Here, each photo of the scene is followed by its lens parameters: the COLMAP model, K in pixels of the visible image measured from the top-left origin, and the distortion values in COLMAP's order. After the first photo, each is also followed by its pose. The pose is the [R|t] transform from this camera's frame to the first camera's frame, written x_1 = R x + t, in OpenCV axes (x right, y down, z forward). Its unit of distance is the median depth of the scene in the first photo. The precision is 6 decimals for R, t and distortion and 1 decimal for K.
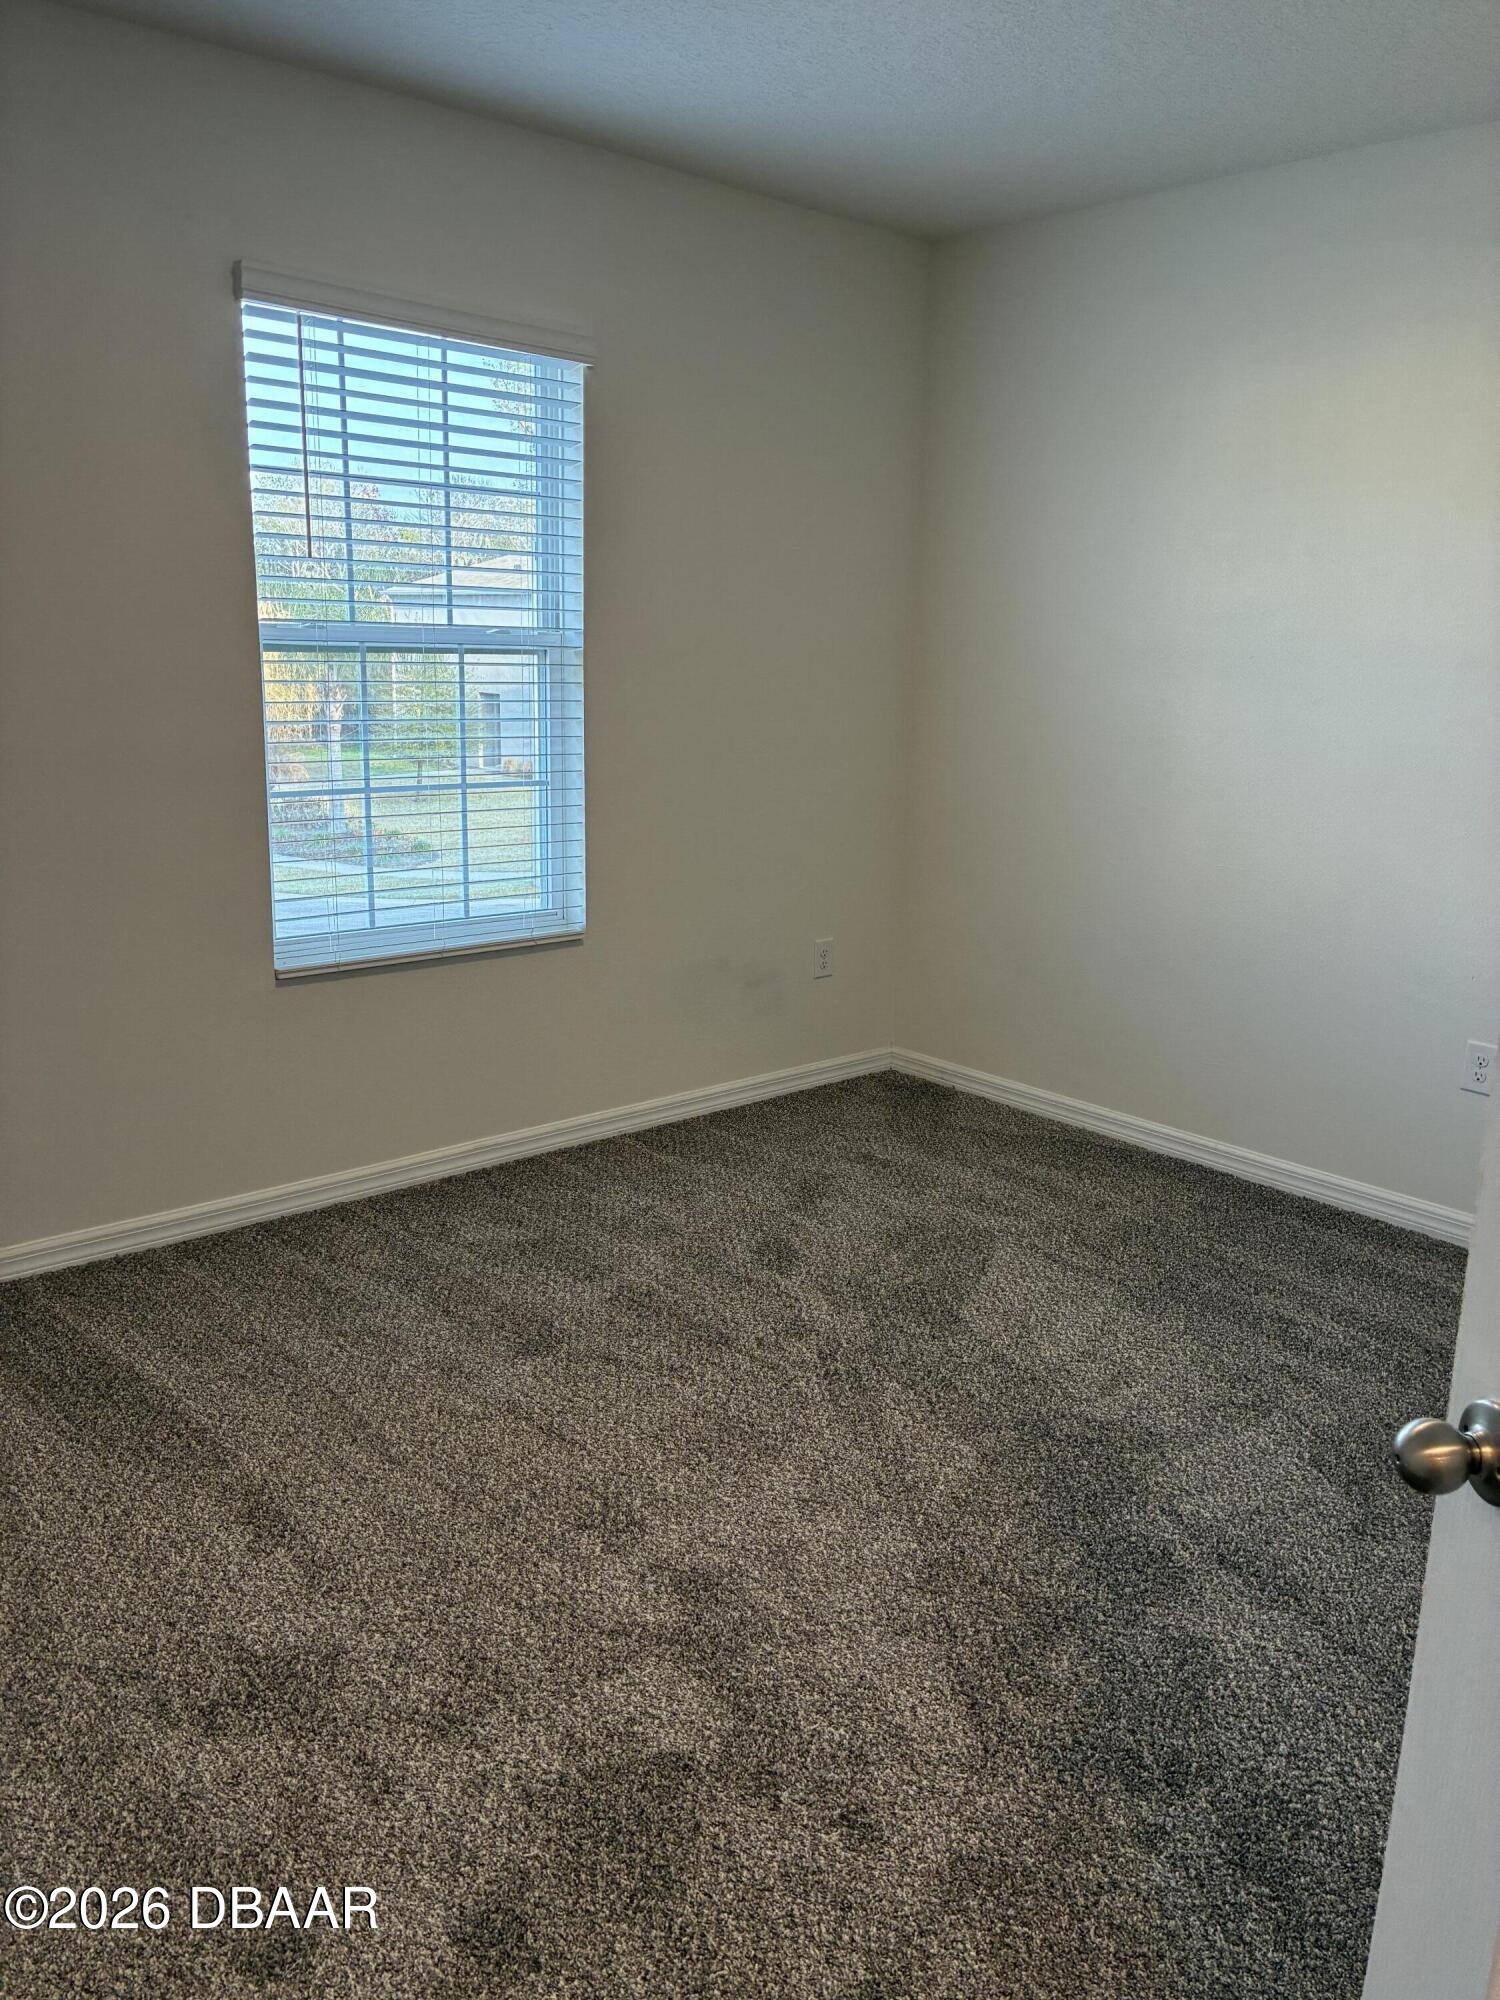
lens RADIAL K [[1514.6, 0, 750.0], [0, 1514.6, 1000.0], [0, 0, 1]] dist [0.003916, -0.009367]
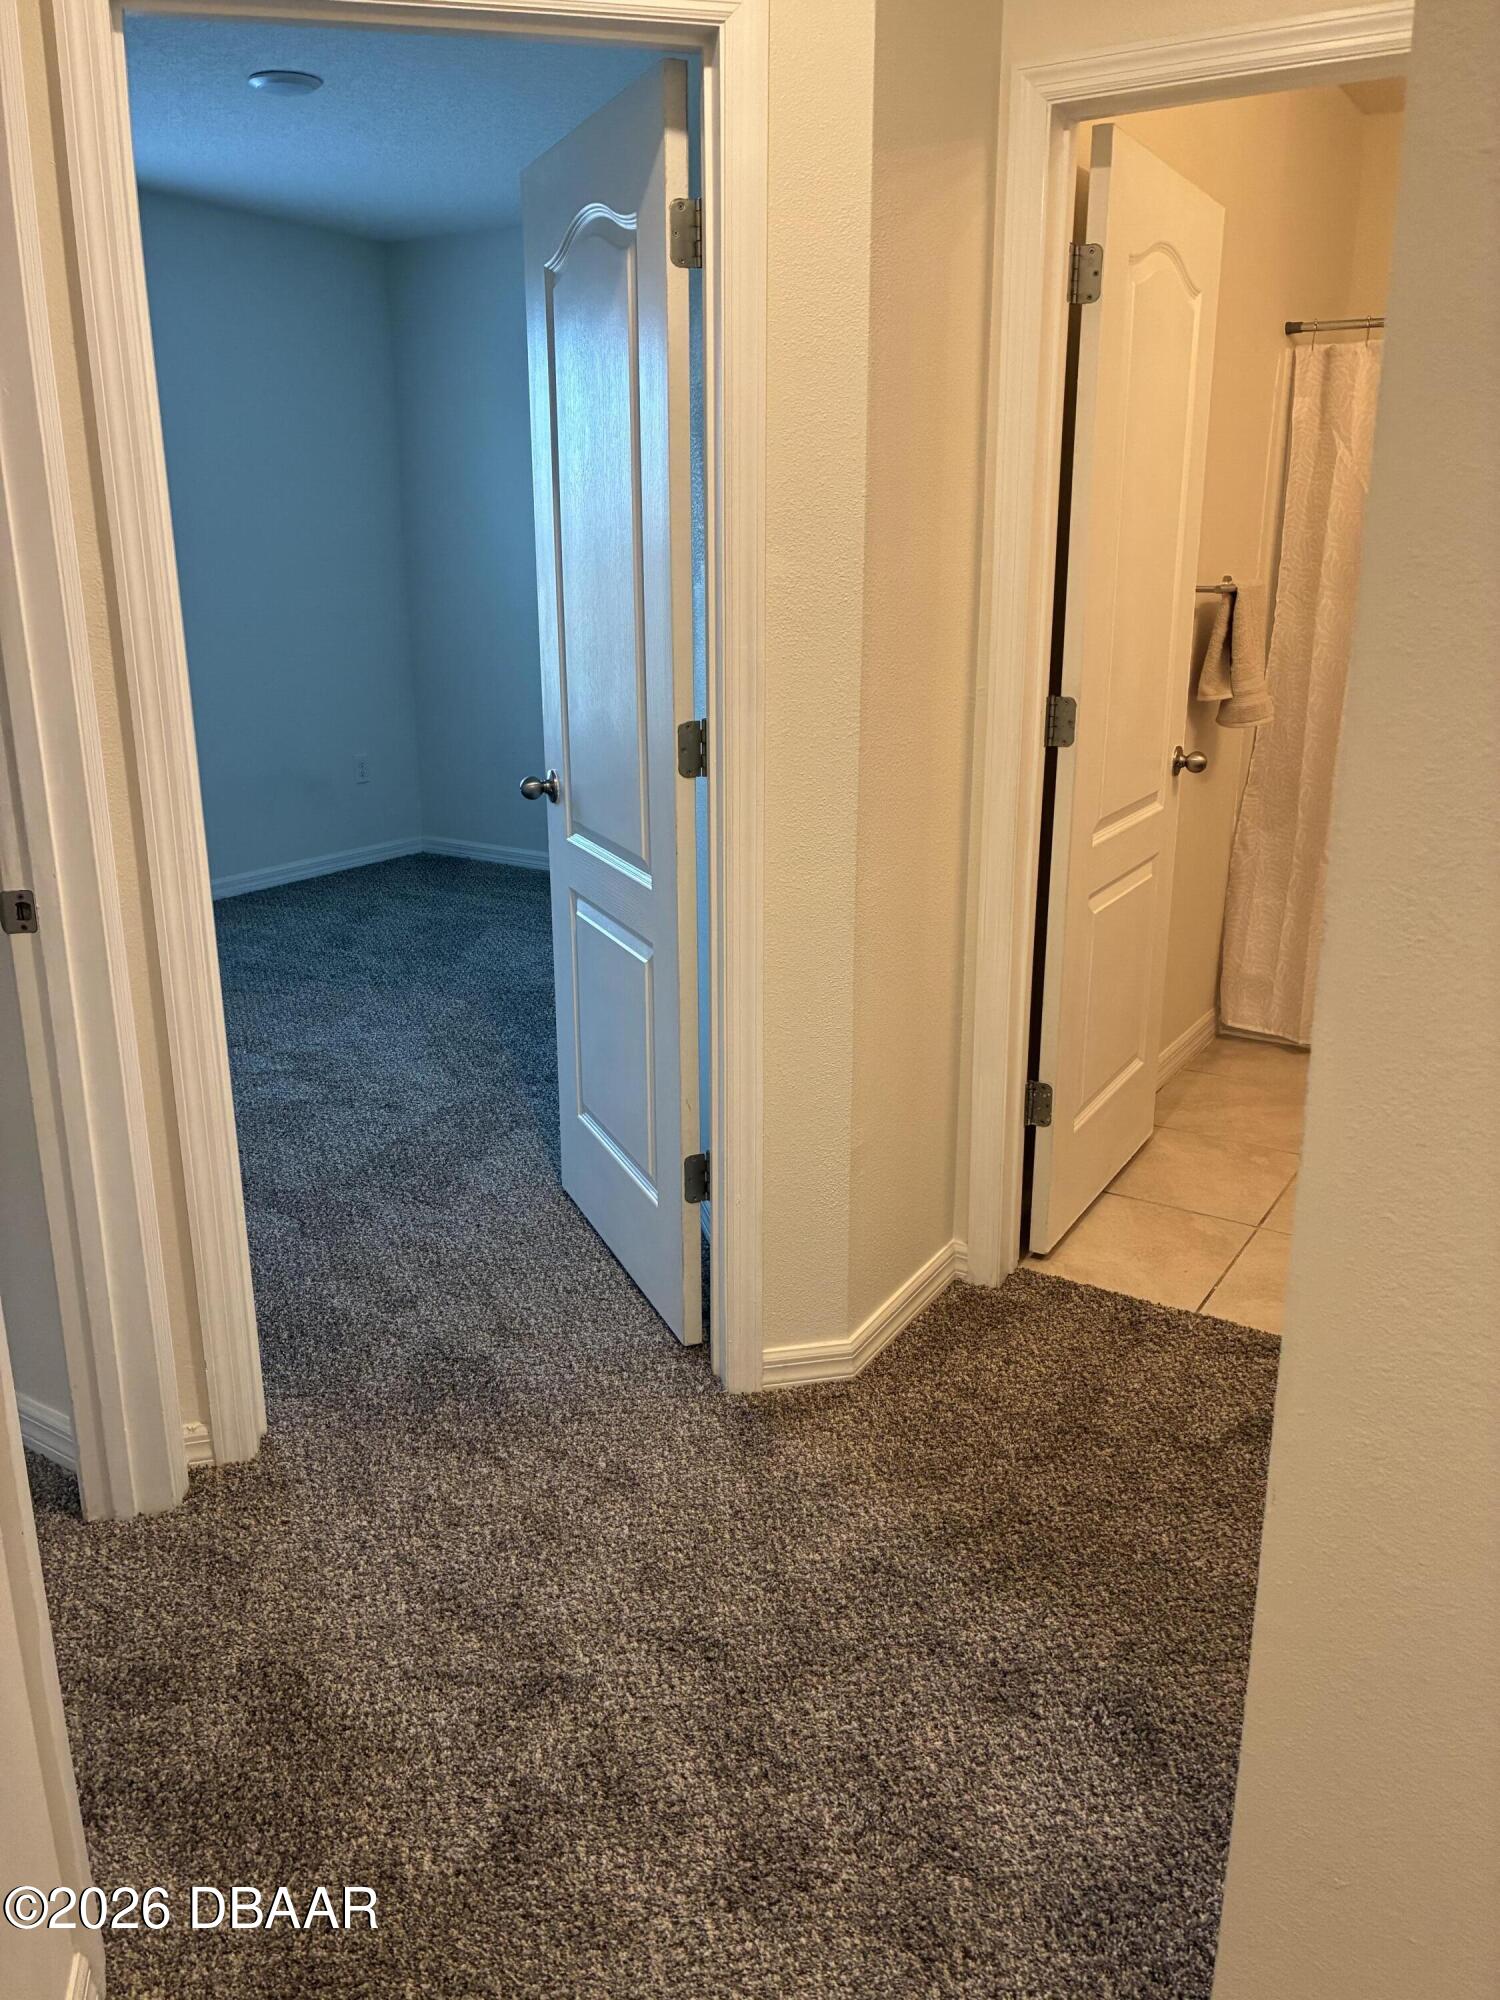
lens RADIAL K [[1514.6, 0, 750.0], [0, 1514.6, 1000.0], [0, 0, 1]] dist [0.003916, -0.009367]
pose [[0.959086, -0.105229, 0.262831, 0.004796], [0.087859, 0.993151, 0.077020, 0.139822], [-0.269136, -0.050777, 0.961763, -0.556031]]
